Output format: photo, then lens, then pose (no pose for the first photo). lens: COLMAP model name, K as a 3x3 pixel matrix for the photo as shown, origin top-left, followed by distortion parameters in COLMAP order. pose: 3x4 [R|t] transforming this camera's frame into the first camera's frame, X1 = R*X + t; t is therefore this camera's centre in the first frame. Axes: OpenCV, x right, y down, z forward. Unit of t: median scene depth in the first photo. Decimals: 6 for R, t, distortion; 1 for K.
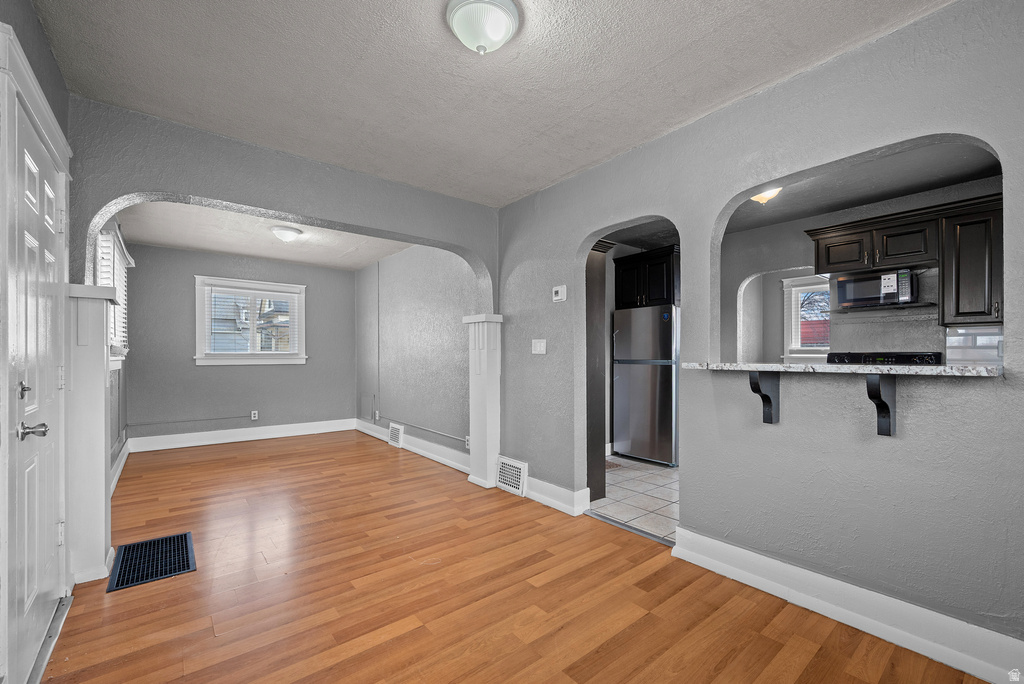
lens RADIAL K [[427.1, 0, 523.9], [0, 427.1, 353.1], [0, 0, 1]] dist [0.002182, 0.000083]
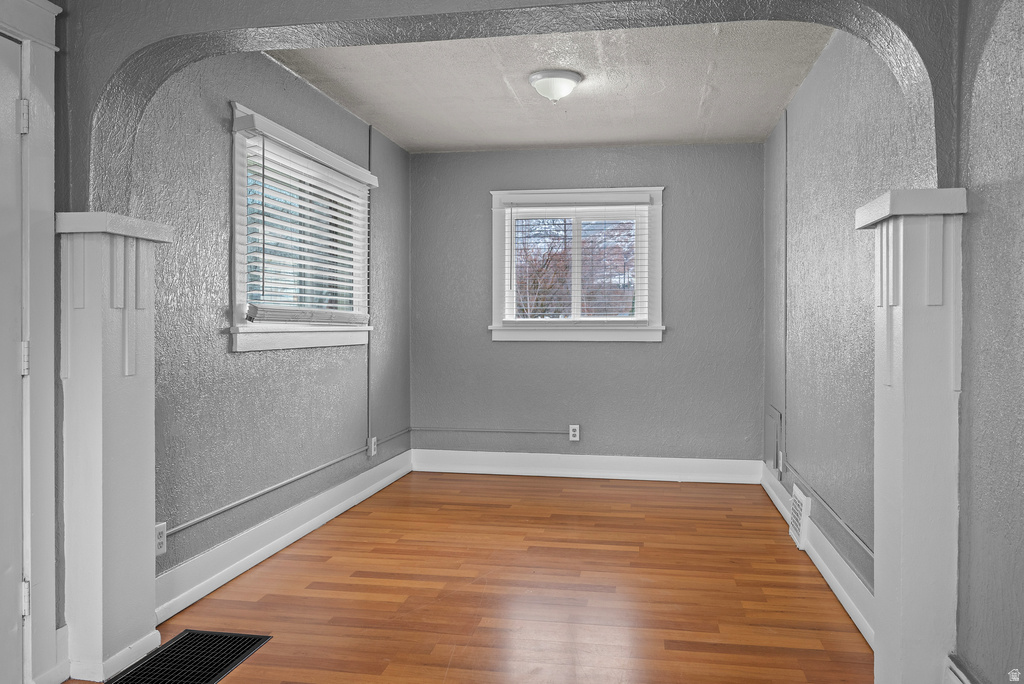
lens RADIAL K [[811.9, 0, 515.0], [0, 811.9, 323.8], [0, 0, 1]] dist [0.005210, -0.002246]
pose [[0.649337, 0.001256, -0.760500, 0.203171], [0.001488, 0.999995, 0.002922, 0.002730], [0.760500, -0.003029, 0.649331, 0.461016]]
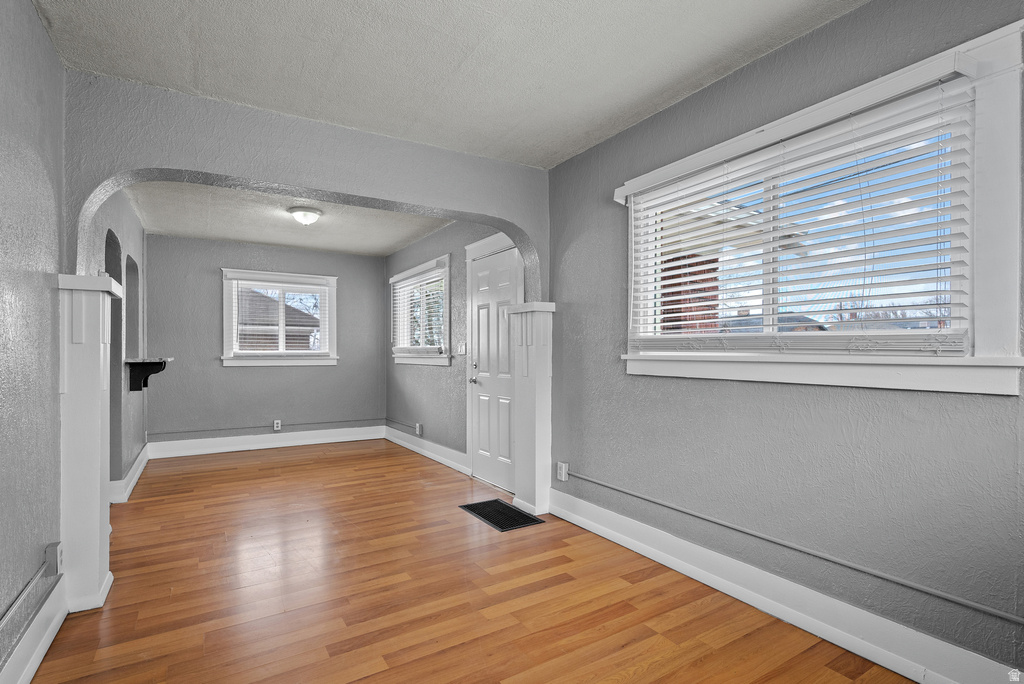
lens RADIAL K [[508.8, 0, 517.2], [0, 508.8, 352.2], [0, 0, 1]] dist [0.000814, 0.000053]
pose [[-0.990147, 0.003752, 0.139978, -0.823108], [0.003365, 0.999990, -0.003003, 0.006758], [-0.139988, -0.002503, -0.990150, 1.808878]]
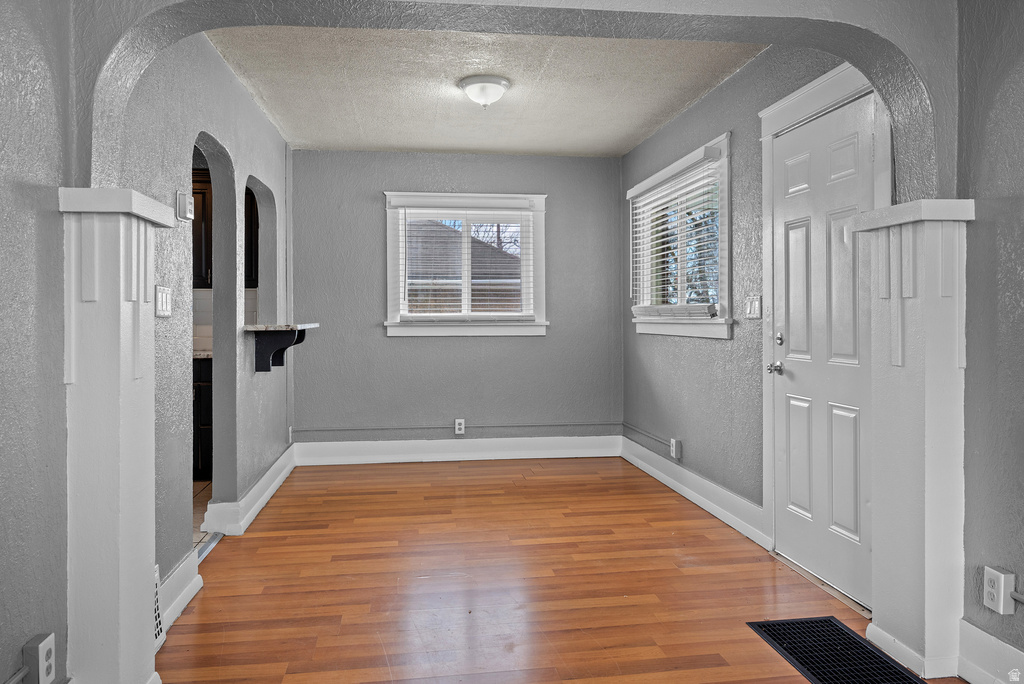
lens RADIAL K [[751.1, 0, 513.4], [0, 751.1, 317.4], [0, 0, 1]] dist [-0.006261, -0.002121]
pose [[-0.847627, 0.005699, 0.530563, -0.756420], [0.006000, 0.999981, -0.001154, 0.006621], [-0.530559, 0.002205, -0.847645, 1.541718]]
